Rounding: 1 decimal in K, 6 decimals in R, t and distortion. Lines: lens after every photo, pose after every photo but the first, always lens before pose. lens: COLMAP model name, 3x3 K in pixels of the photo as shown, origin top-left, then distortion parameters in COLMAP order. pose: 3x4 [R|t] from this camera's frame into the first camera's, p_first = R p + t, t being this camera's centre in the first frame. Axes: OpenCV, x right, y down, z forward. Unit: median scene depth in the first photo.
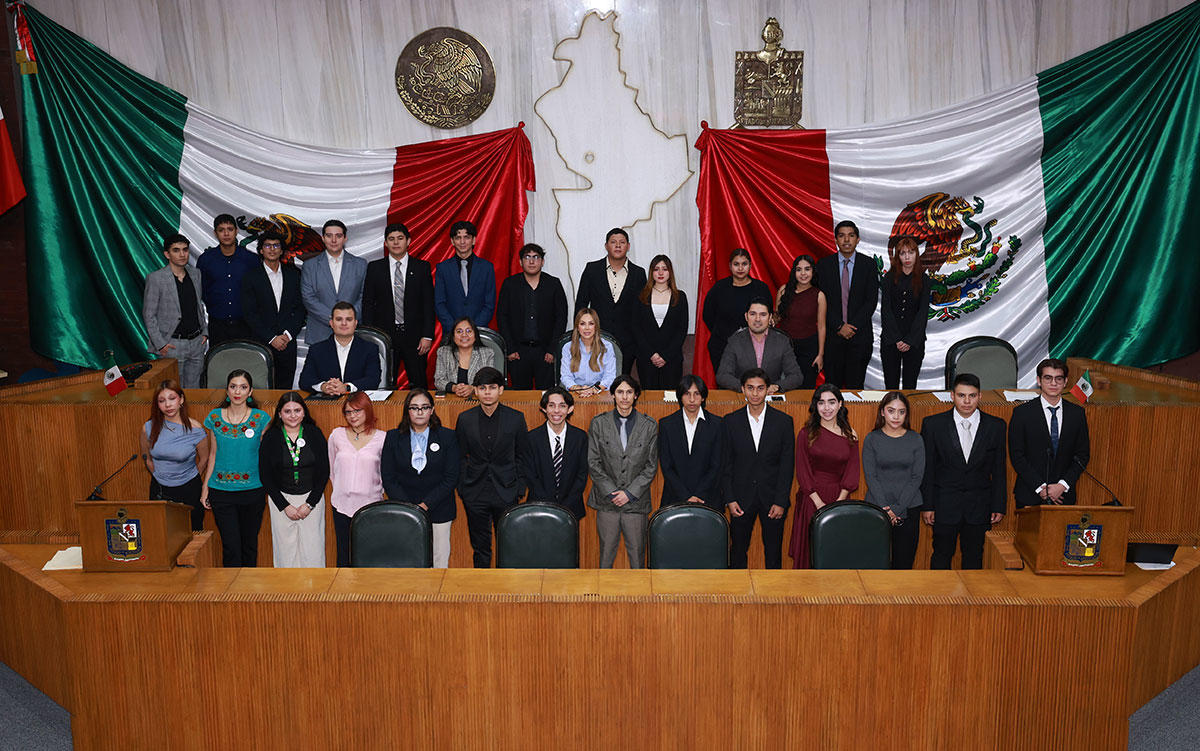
lens RADIAL K [[1367.2, 0, 599.0], [0, 1367.2, 344.0], [0, 0, 1]] dist [0.055998, 0.004053]
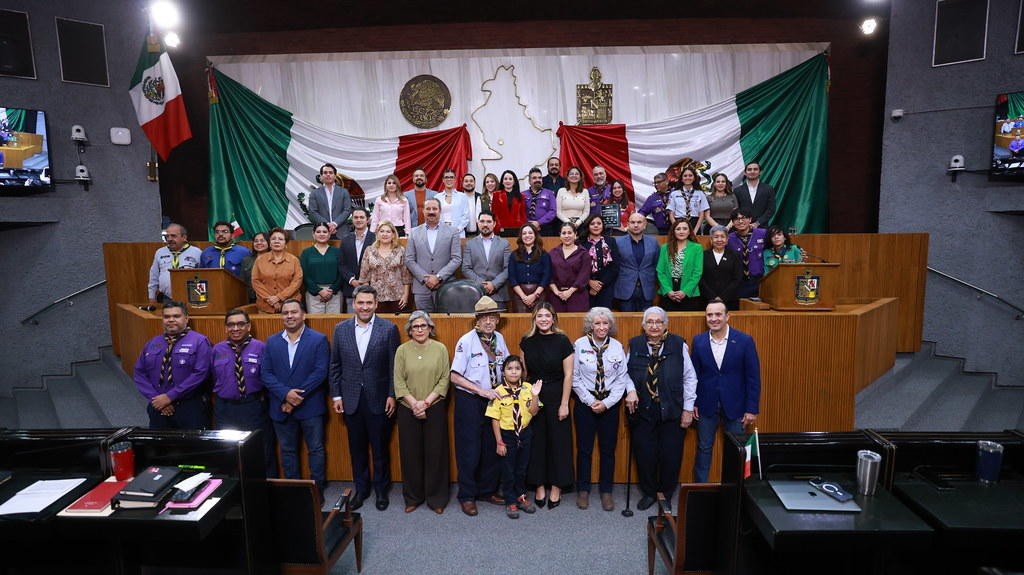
lens RADIAL K [[537.2, 0, 512.0], [0, 537.2, 287.5], [0, 0, 1]] dist [-0.009901, -0.000994]
pose [[0.999731, -0.007998, -0.021792, 0.023350], [0.004675, 0.988905, -0.148477, 0.174929], [0.022738, 0.148335, 0.988676, 0.298530]]
